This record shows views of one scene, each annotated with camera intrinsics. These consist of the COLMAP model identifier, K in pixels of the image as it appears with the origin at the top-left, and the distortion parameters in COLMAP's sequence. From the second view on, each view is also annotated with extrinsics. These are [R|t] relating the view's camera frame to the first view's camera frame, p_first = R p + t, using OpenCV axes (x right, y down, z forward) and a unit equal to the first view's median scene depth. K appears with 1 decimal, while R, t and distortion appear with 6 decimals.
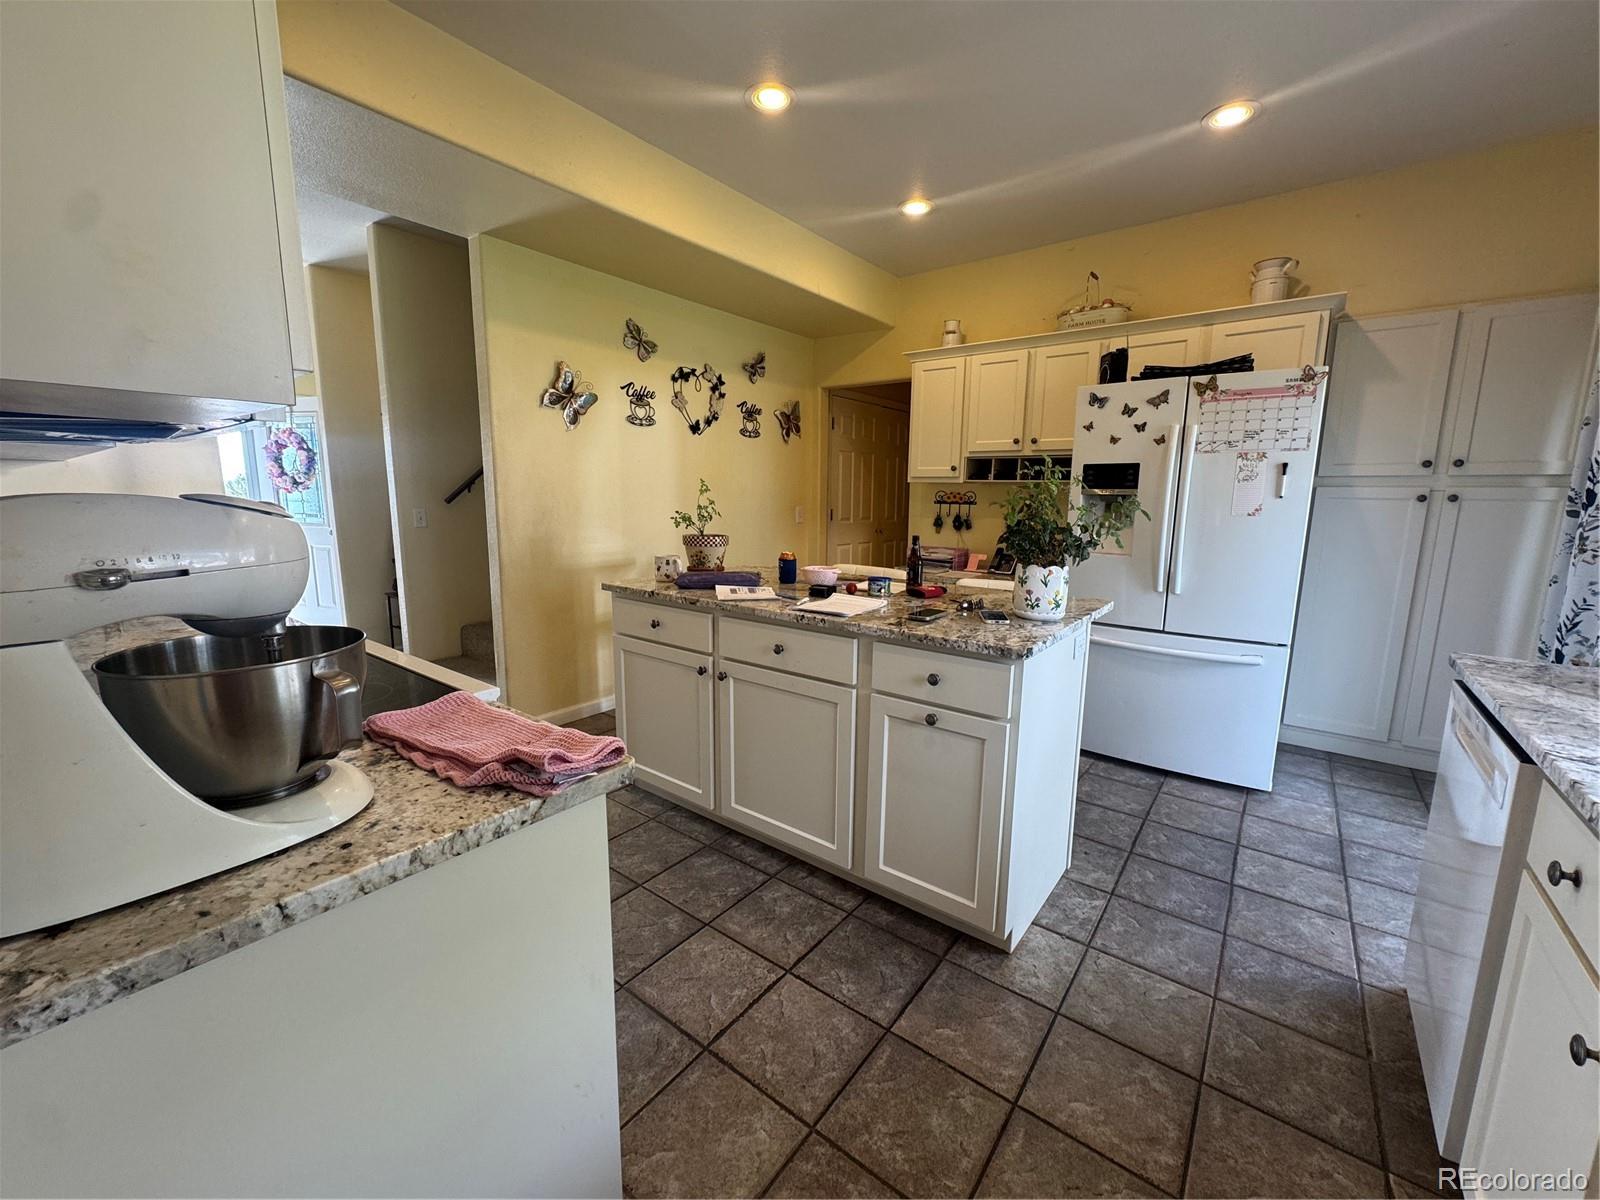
lens RADIAL K [[640.3, 0, 802.2], [0, 640.3, 600.6], [0, 0, 1]] dist [0.012383, 0.000148]
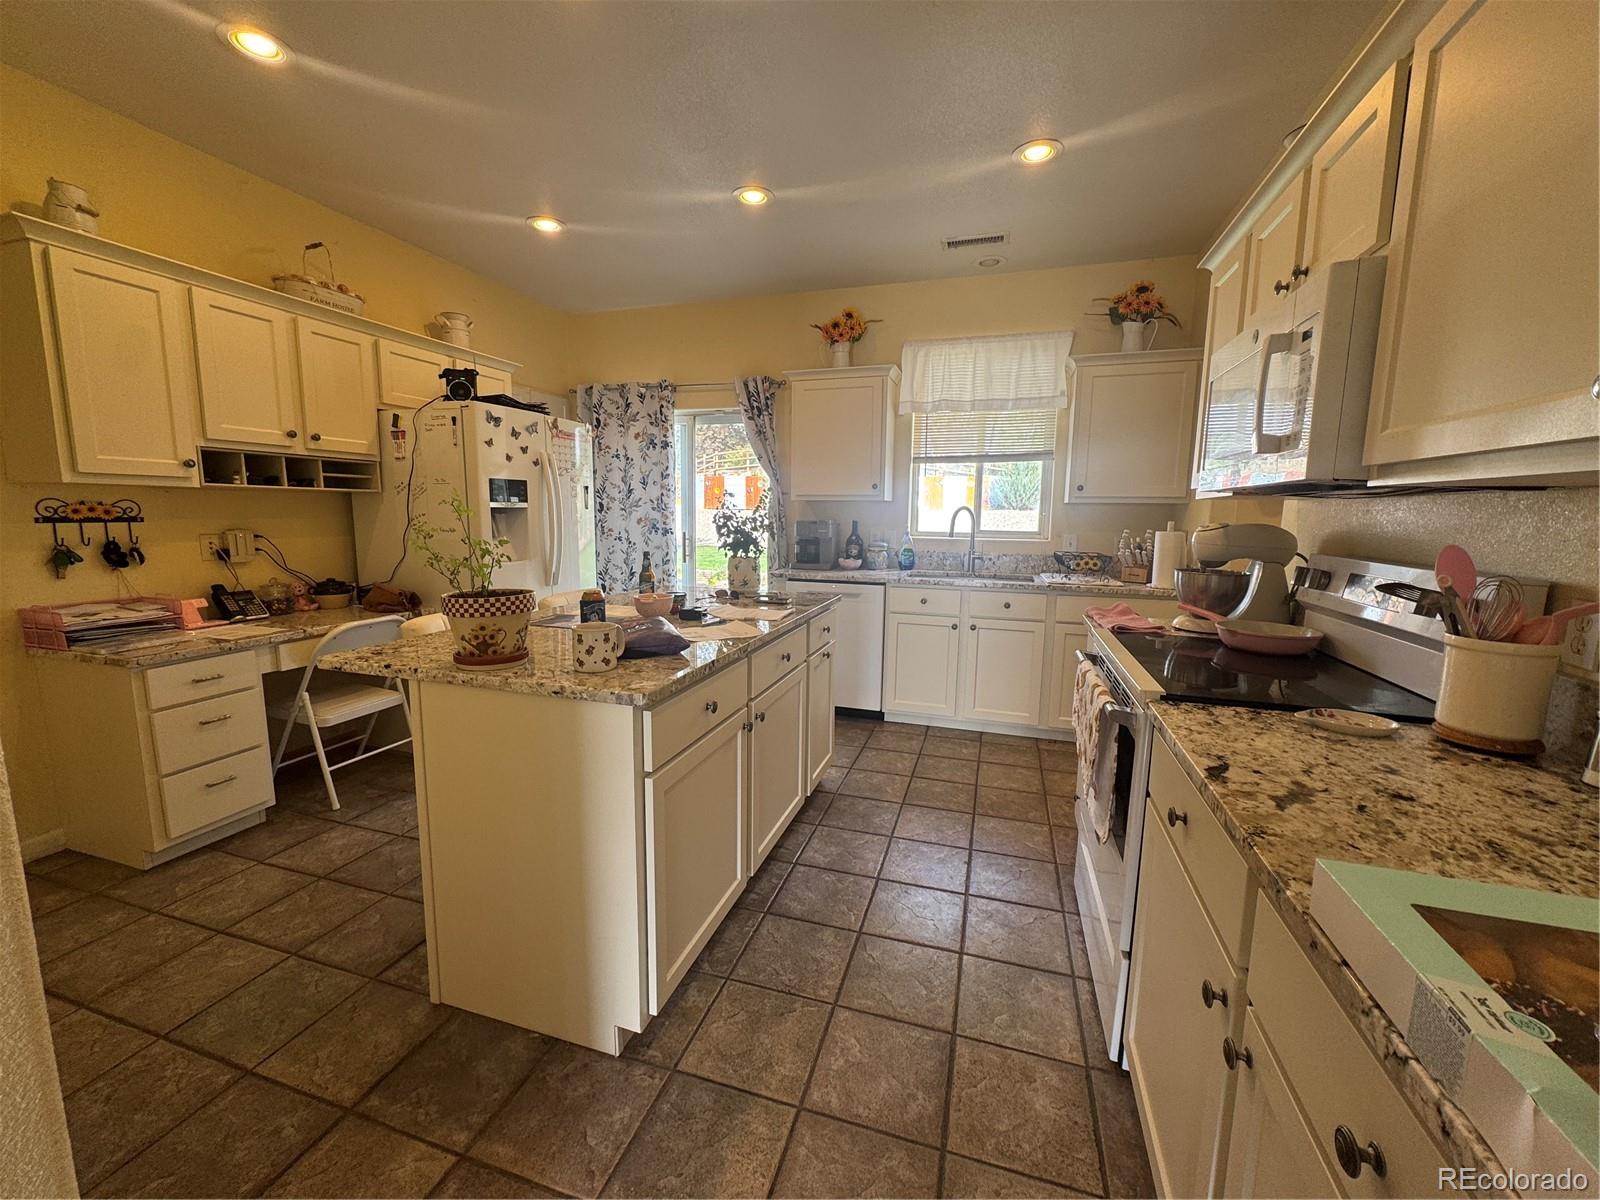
lens RADIAL K [[640.3, 0, 801.9], [0, 640.3, 598.1], [0, 0, 1]] dist [0.012383, 0.000148]
pose [[-0.337037, -0.148875, 0.929646, -0.666748], [0.141637, 0.968164, 0.206392, -0.155578], [-0.930776, 0.201235, -0.305221, 0.821569]]
